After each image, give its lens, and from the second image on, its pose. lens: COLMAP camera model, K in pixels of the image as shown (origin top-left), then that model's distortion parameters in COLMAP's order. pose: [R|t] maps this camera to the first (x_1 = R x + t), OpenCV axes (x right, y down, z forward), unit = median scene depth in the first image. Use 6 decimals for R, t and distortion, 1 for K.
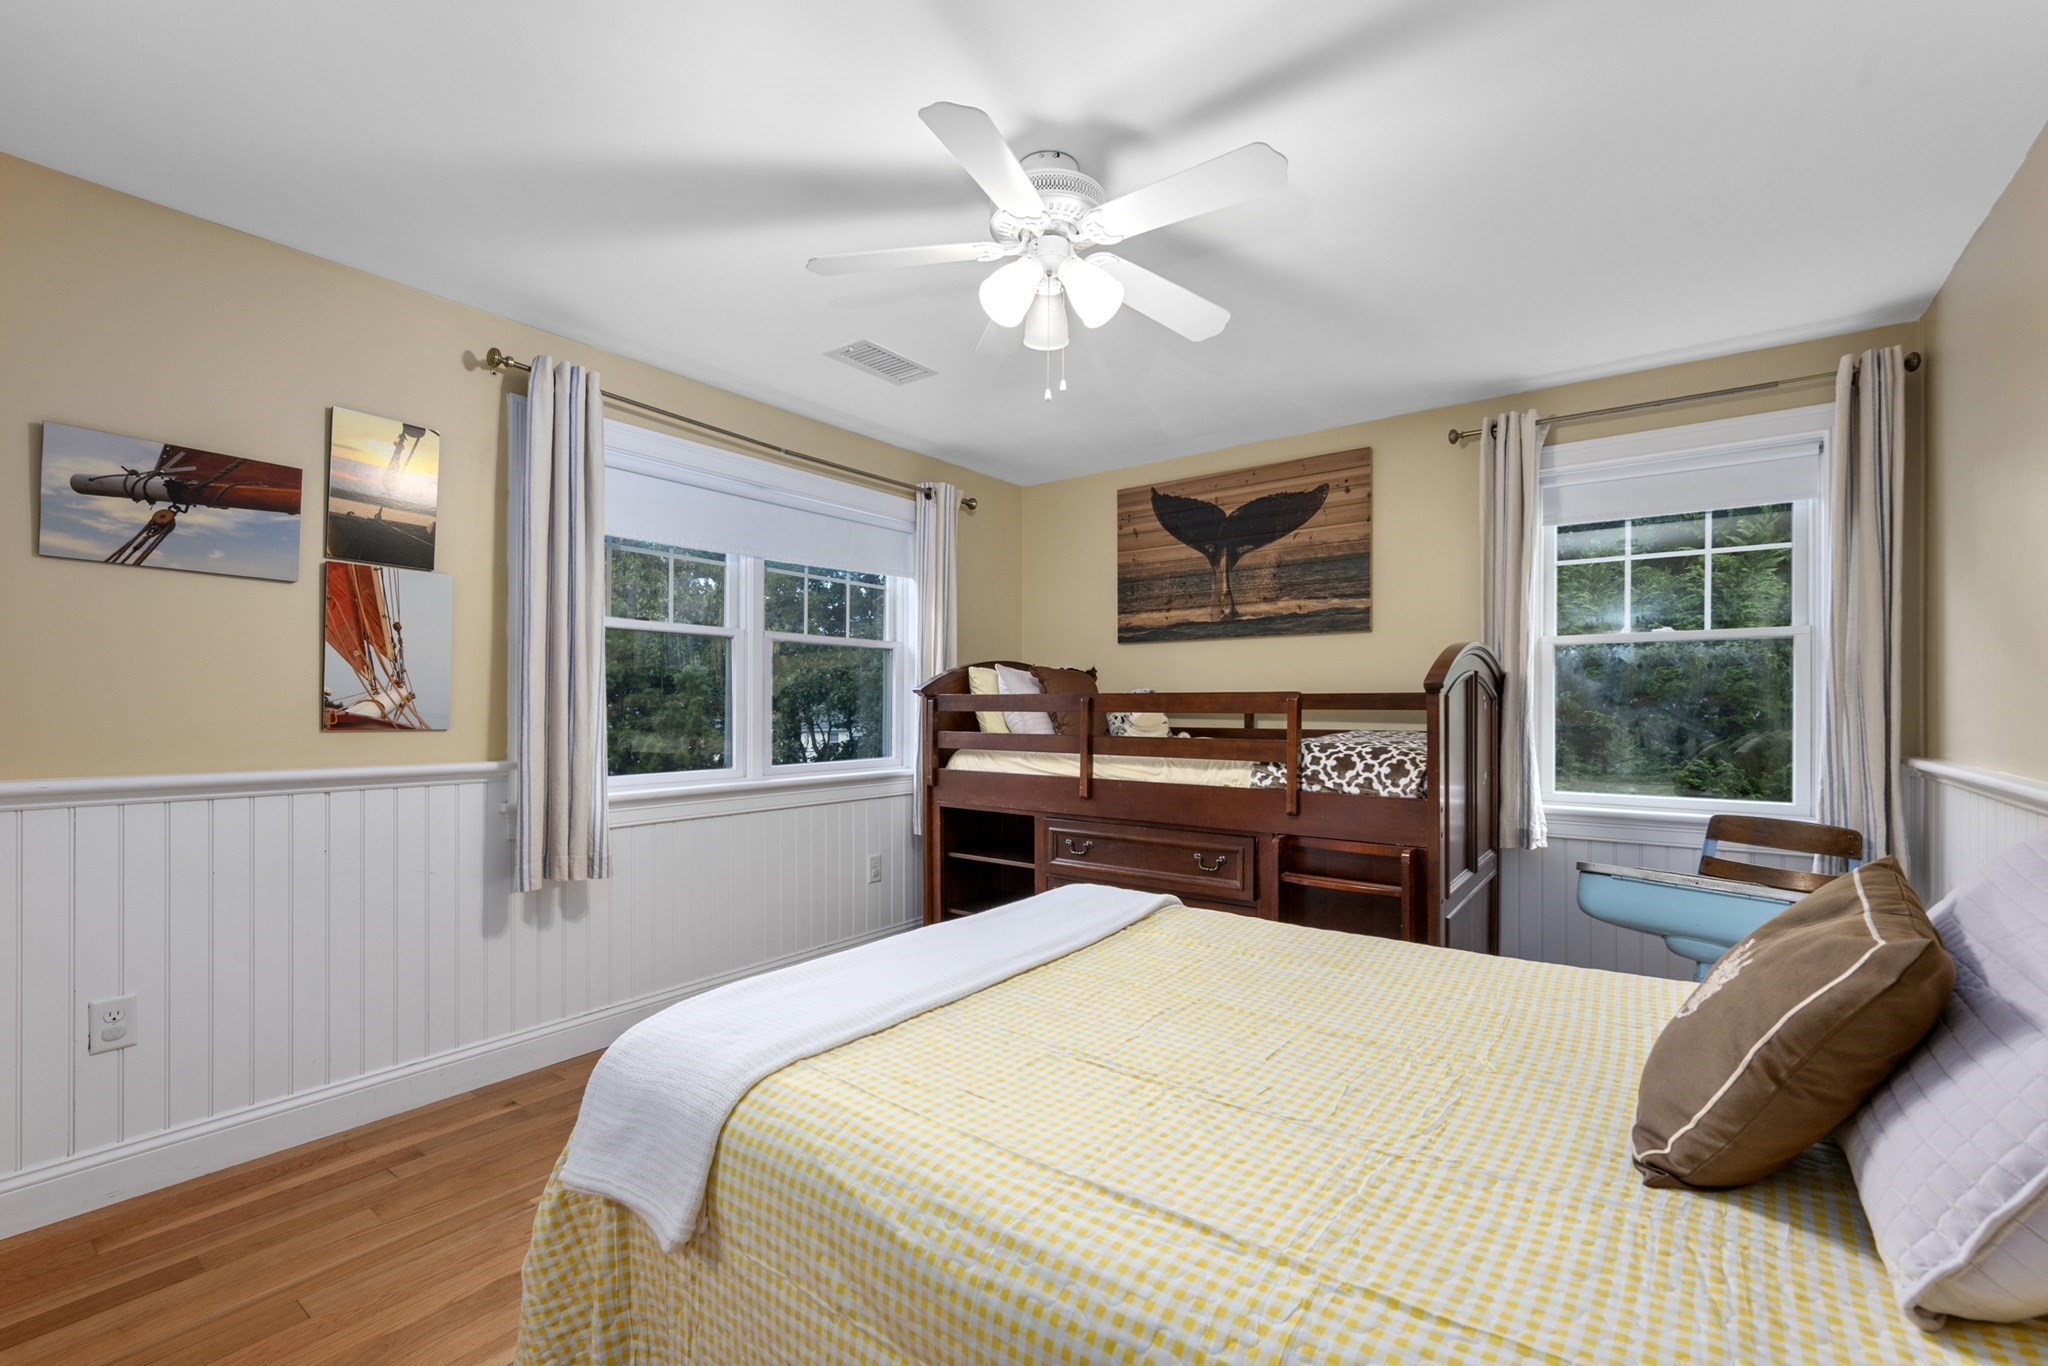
lens RADIAL K [[883.2, 0, 1027.9], [0, 883.2, 715.1], [0, 0, 1]] dist [0.000645, 0.000174]
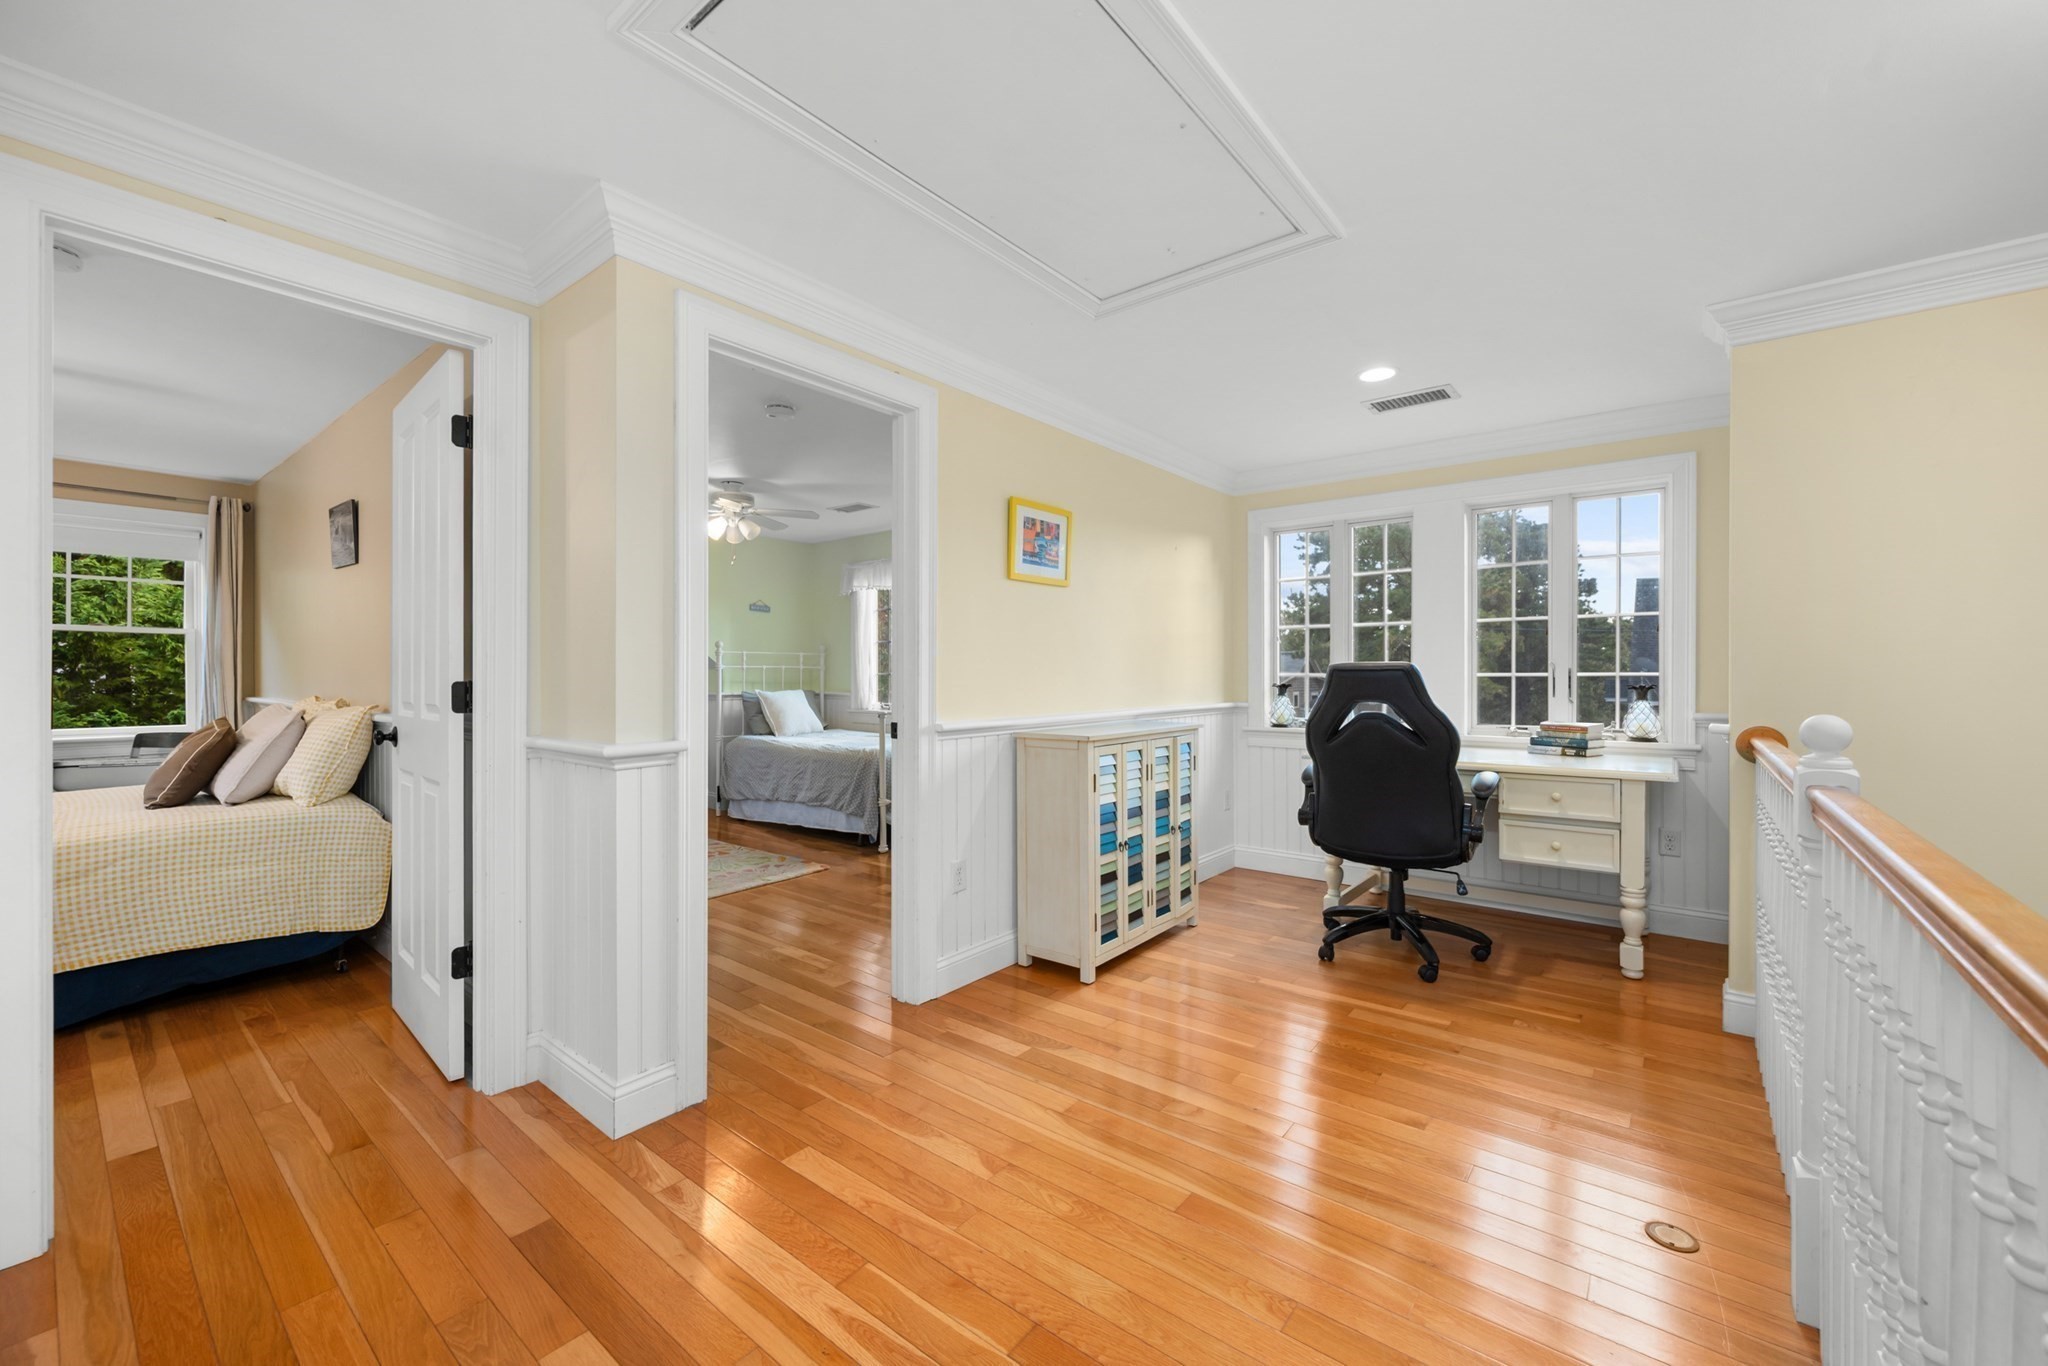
lens RADIAL K [[815.2, 0, 1024.0], [0, 815.2, 683.0], [0, 0, 1]] dist [-0.000503, -0.000103]
pose [[0.049071, -0.007353, 0.998768, -0.836507], [0.003141, 0.999969, 0.007207, 0.006541], [-0.998790, 0.002783, 0.049093, -0.929557]]
